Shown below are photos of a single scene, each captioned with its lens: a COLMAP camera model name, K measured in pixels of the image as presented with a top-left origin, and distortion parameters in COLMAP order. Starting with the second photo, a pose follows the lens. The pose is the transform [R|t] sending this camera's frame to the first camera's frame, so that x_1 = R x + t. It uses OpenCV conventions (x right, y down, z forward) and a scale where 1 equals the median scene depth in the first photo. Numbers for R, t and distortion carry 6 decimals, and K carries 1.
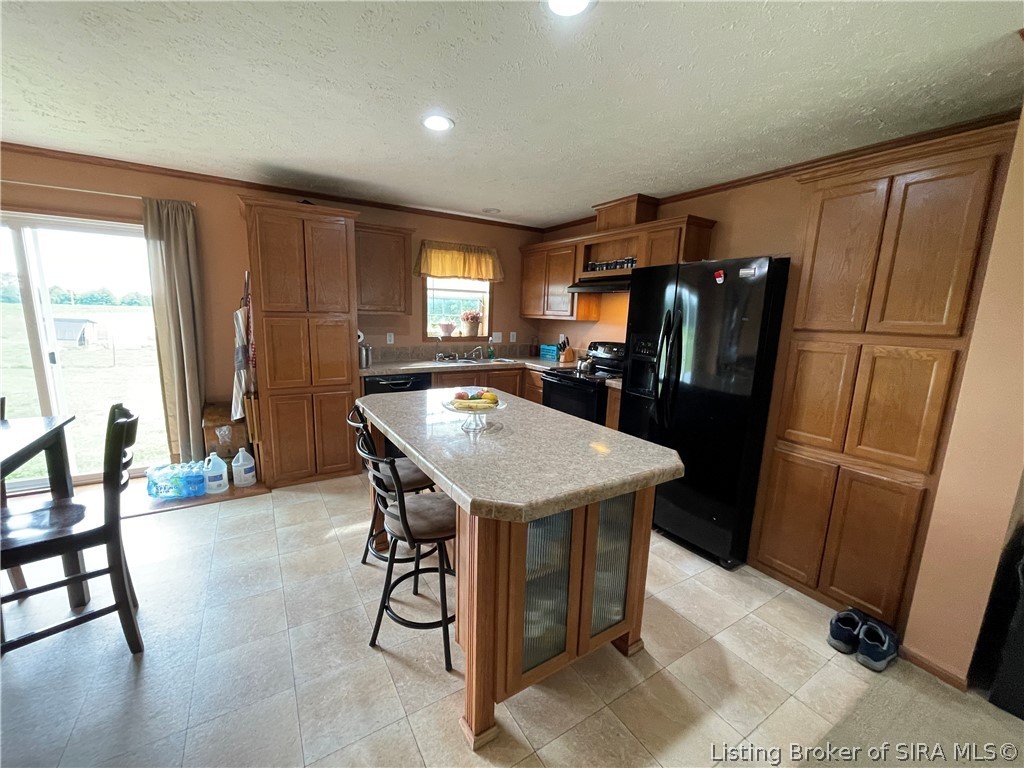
lens RADIAL K [[412.3, 0, 505.0], [0, 412.3, 387.5], [0, 0, 1]] dist [-0.002960, 0.000798]
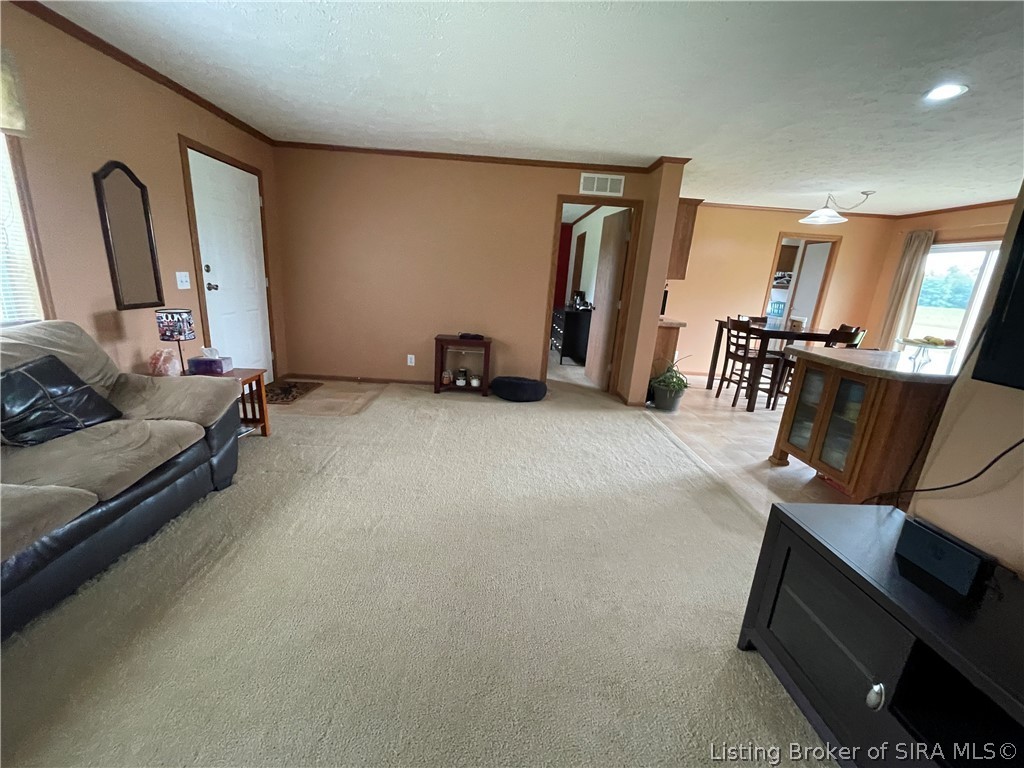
lens RADIAL K [[412.3, 0, 508.4], [0, 412.3, 387.3], [0, 0, 1]] dist [-0.002960, 0.000798]
pose [[-0.506606, 0.161513, -0.846915, 1.015827], [-0.231493, 0.920746, 0.314067, 0.034863], [0.830519, 0.355163, -0.429066, 0.237551]]
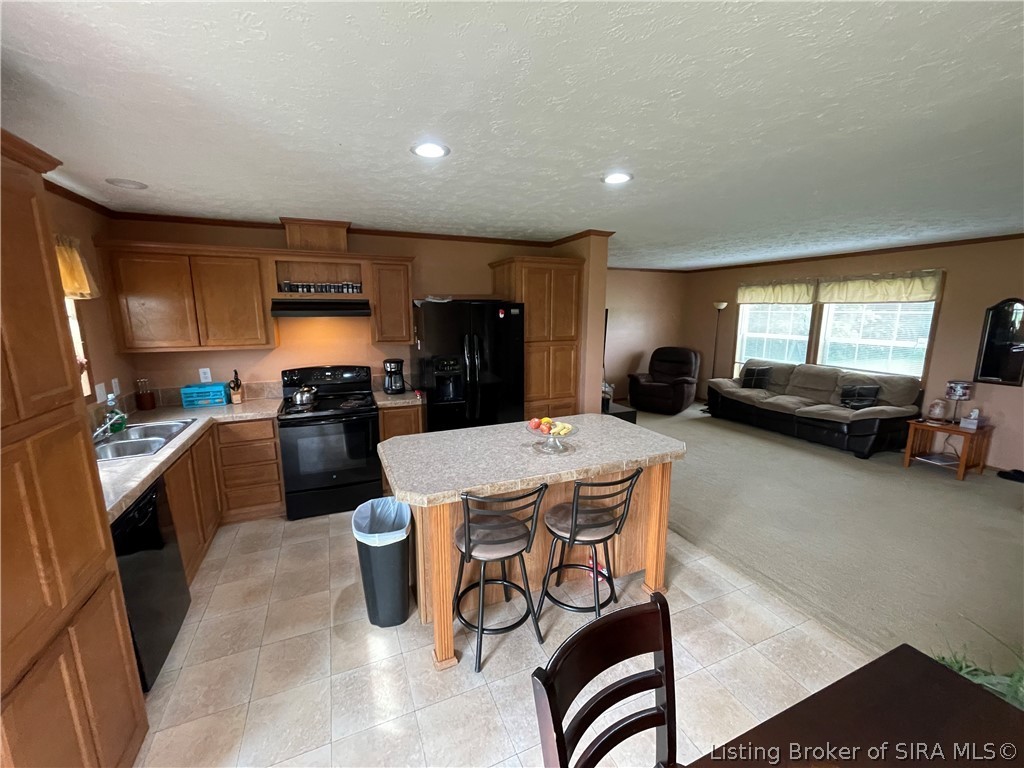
lens RADIAL K [[412.3, 0, 505.8], [0, 412.3, 384.9], [0, 0, 1]] dist [-0.002960, 0.000798]
pose [[0.144584, -0.206716, 0.967659, -0.670133], [0.183801, 0.966526, 0.179011, -0.178300], [-0.972272, 0.151974, 0.177739, 0.467478]]
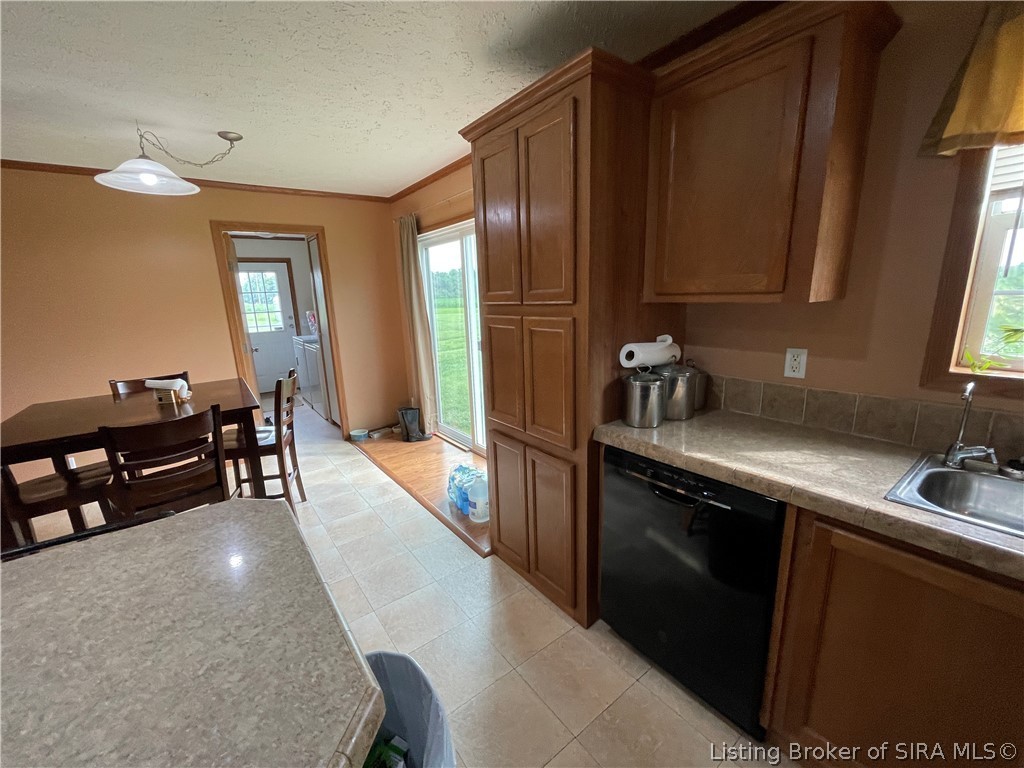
lens RADIAL K [[412.3, 0, 507.5], [0, 412.3, 386.0], [0, 0, 1]] dist [-0.002960, 0.000798]
pose [[0.092031, 0.185445, -0.978336, 0.075603], [-0.136435, 0.975587, 0.172090, -0.149715], [0.986365, 0.117641, 0.115085, 0.824991]]
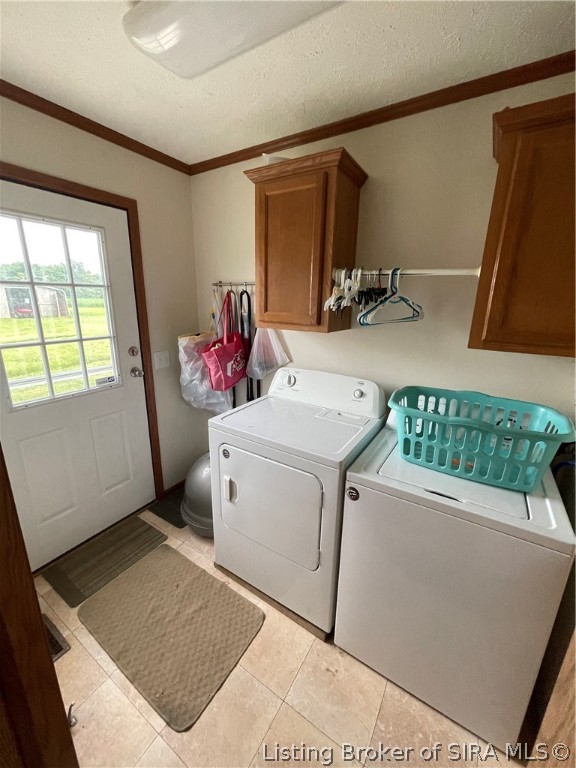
lens RADIAL K [[309.2, 0, 288.1], [0, 309.2, 376.3], [0, 0, 1]] dist [-0.002960, 0.000798]
pose [[0.439495, 0.201699, -0.875306, -1.243050], [-0.158296, 0.976604, 0.145560, -0.080982], [0.884187, 0.074585, 0.461141, 0.037940]]
